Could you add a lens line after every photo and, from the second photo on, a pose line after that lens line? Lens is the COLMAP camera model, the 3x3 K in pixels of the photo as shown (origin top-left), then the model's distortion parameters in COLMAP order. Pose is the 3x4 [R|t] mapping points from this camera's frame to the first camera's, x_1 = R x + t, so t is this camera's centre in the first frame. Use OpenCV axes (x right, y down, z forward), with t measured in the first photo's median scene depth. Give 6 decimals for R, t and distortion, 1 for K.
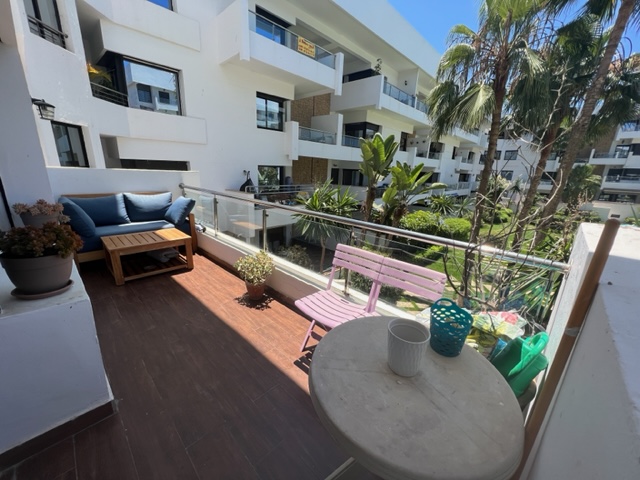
lens RADIAL K [[252.6, 0, 320.0], [0, 252.6, 240.0], [0, 0, 1]] dist [-0.000966, -0.000115]
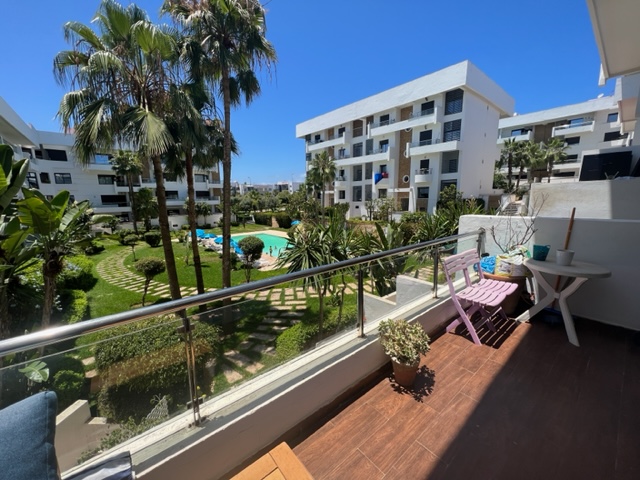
lens RADIAL K [[252.6, 0, 320.0], [0, 252.6, 240.0], [0, 0, 1]] dist [-0.000966, -0.000115]
pose [[0.119530, -0.195479, 0.973396, -1.142717], [0.290592, 0.944378, 0.153968, -0.430140], [-0.949352, 0.264457, 0.169686, 1.242160]]
